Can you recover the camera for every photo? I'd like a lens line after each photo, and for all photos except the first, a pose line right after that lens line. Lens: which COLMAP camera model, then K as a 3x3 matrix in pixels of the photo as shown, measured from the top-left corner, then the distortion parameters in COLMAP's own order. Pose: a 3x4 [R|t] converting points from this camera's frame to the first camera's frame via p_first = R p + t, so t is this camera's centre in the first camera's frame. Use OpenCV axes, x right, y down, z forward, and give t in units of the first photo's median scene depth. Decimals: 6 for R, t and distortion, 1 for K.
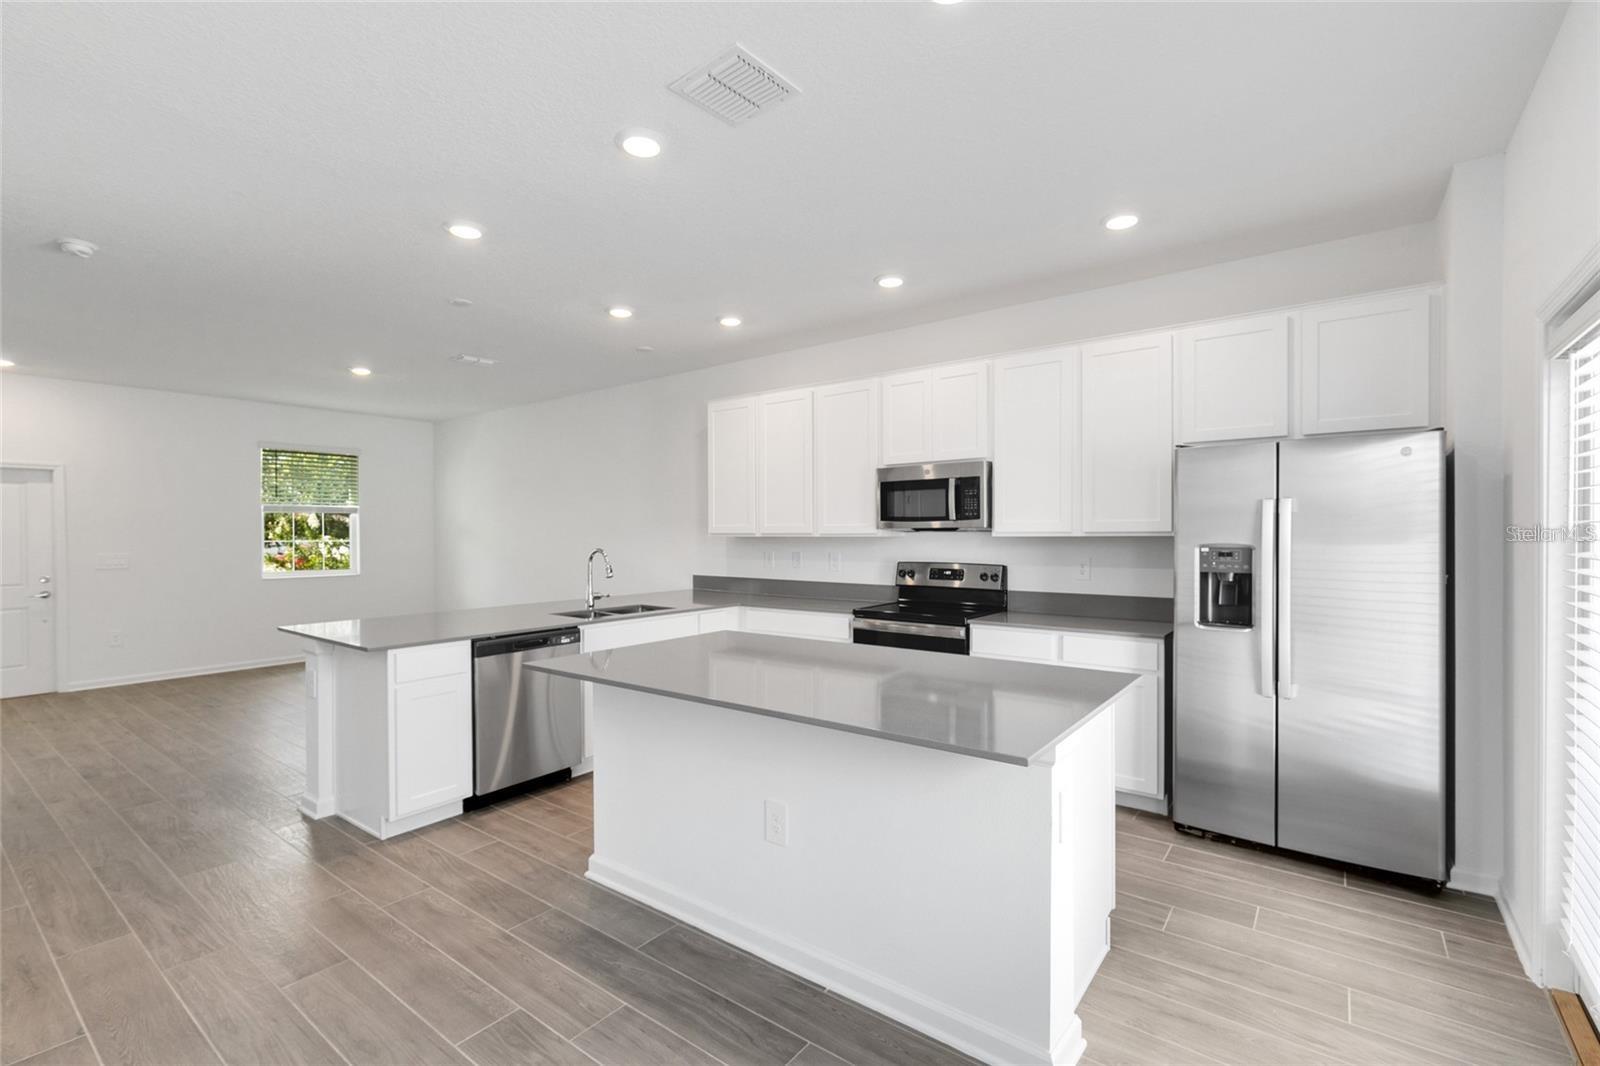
lens RADIAL K [[723.4, 0, 800.0], [0, 723.4, 533.0], [0, 0, 1]] dist [0.003226, -0.000054]
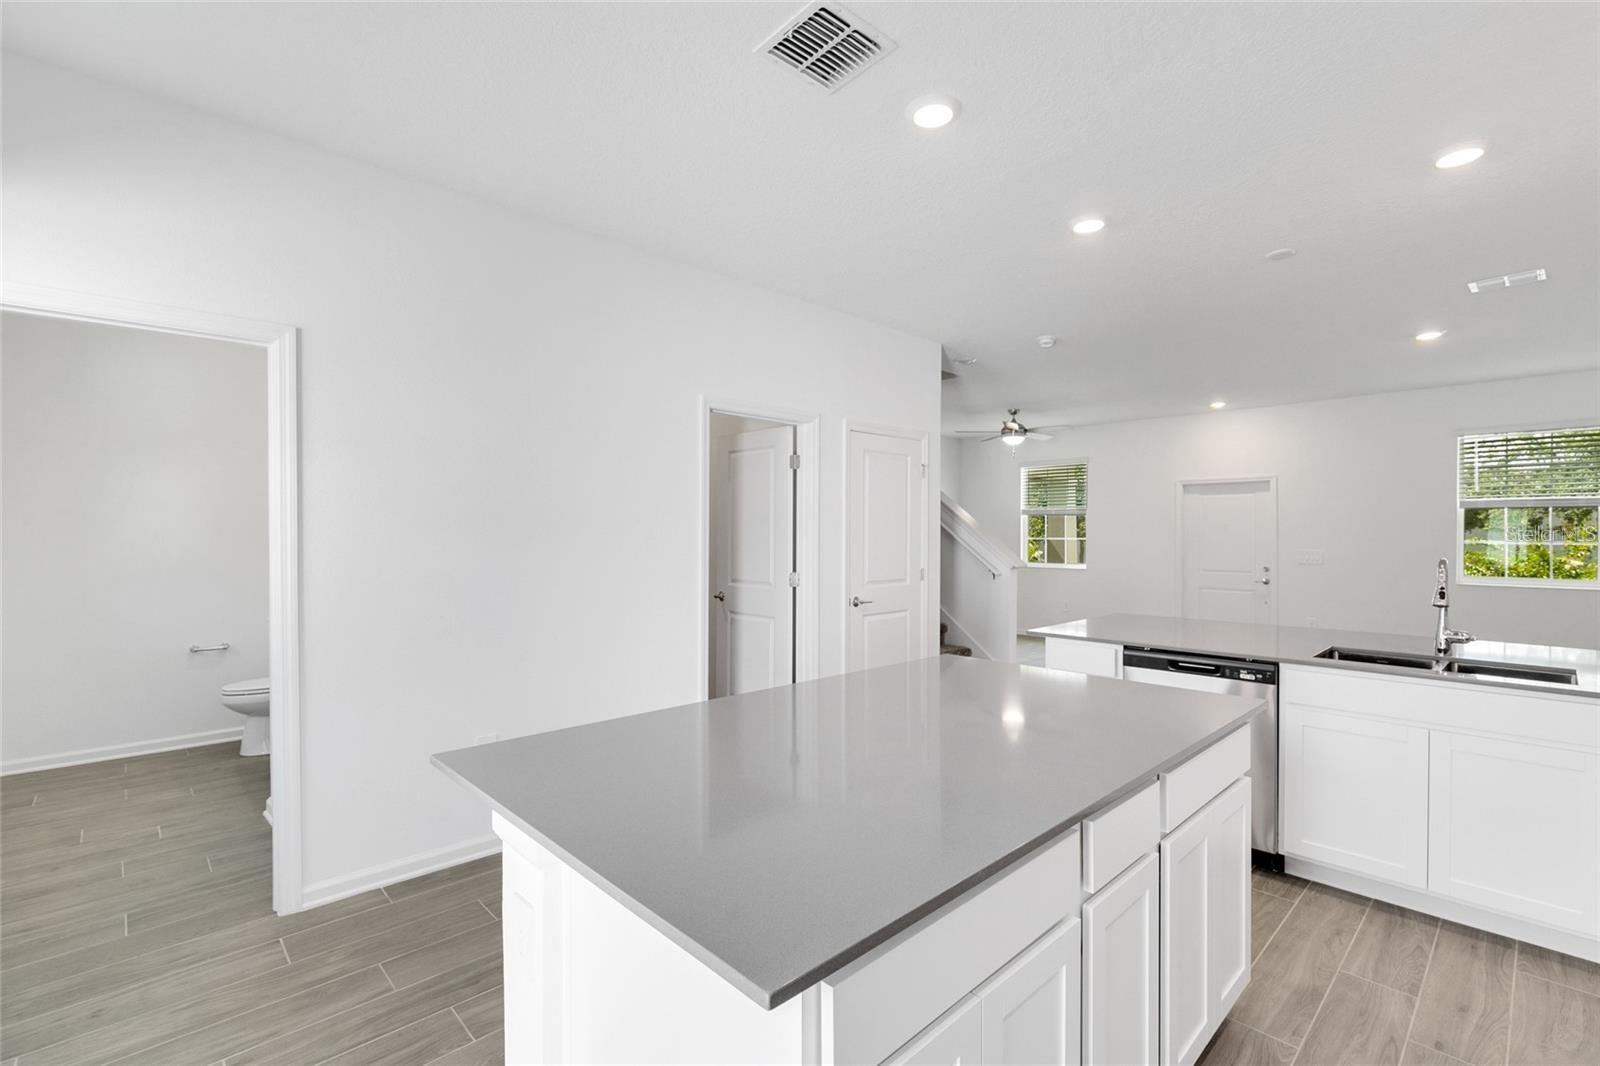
lens RADIAL K [[723.4, 0, 800.0], [0, 723.4, 533.0], [0, 0, 1]] dist [0.003226, -0.000054]
pose [[-0.148609, 0.003568, -0.988890, 0.480813], [-0.001166, 0.999992, 0.003783, -0.002955], [0.988895, 0.001715, -0.148604, 0.640587]]
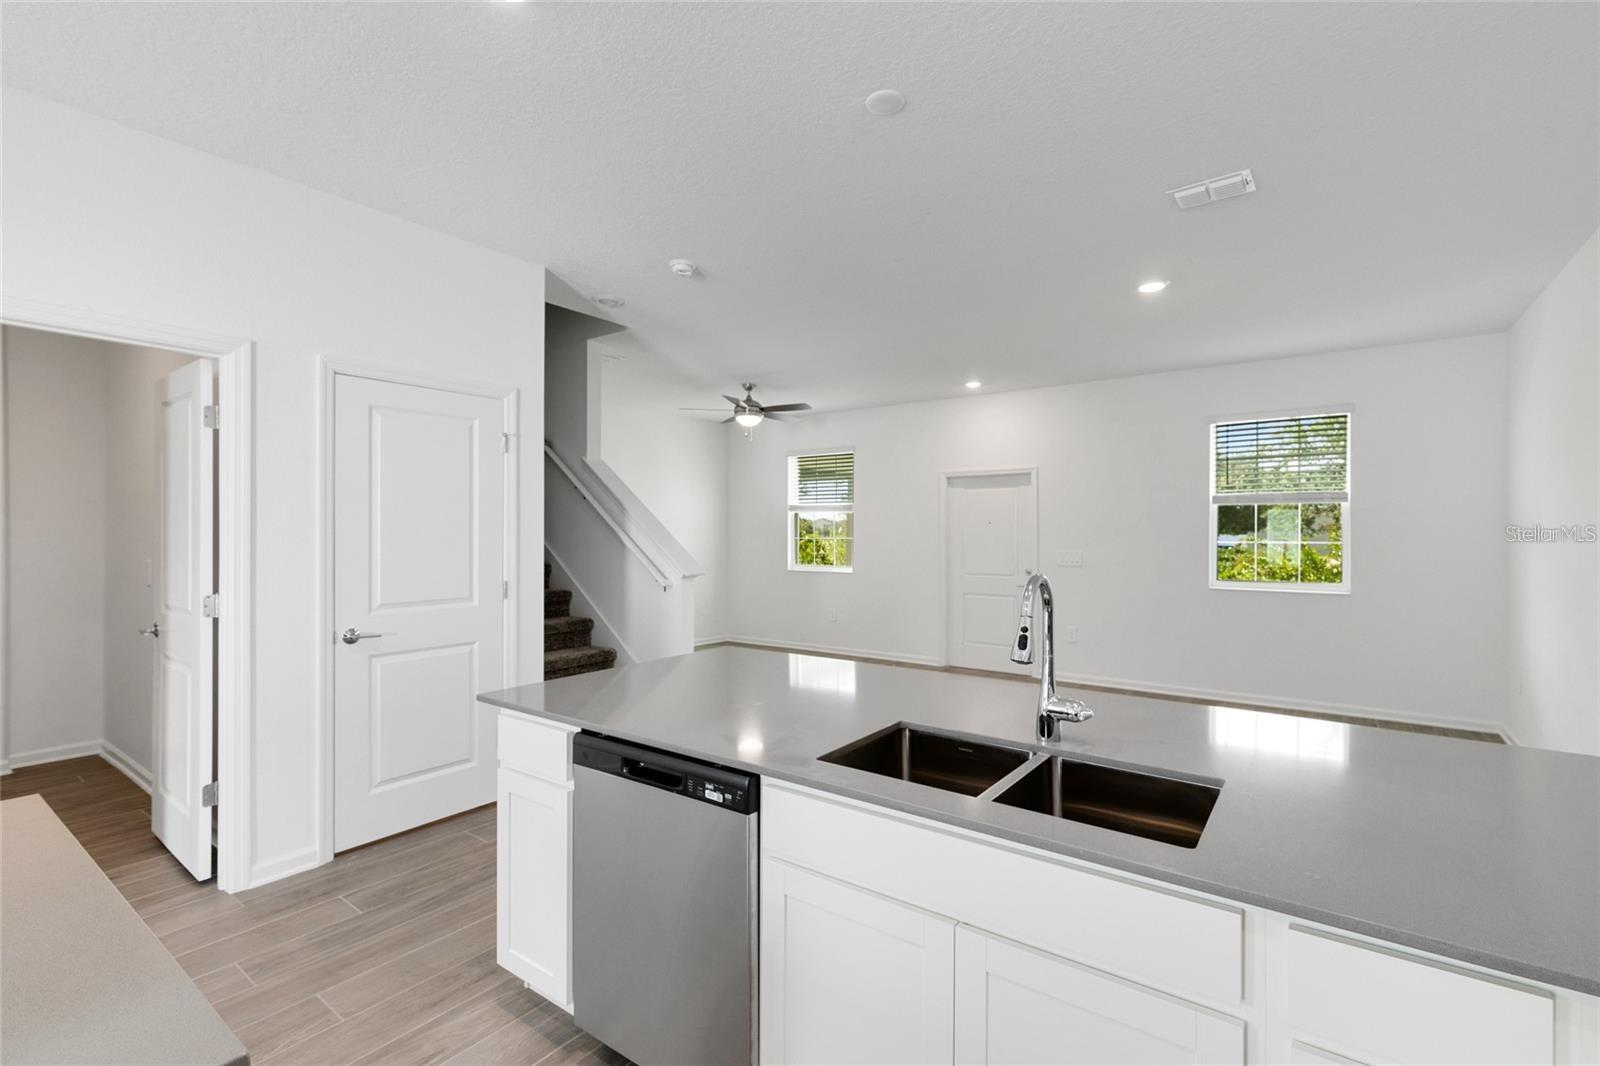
lens RADIAL K [[723.4, 0, 800.0], [0, 723.4, 533.0], [0, 0, 1]] dist [0.003226, -0.000054]
pose [[0.017499, 0.004077, -0.999839, 0.079923], [-0.001677, 0.999990, 0.004049, -0.000276], [0.999845, 0.001606, 0.017506, 1.022783]]
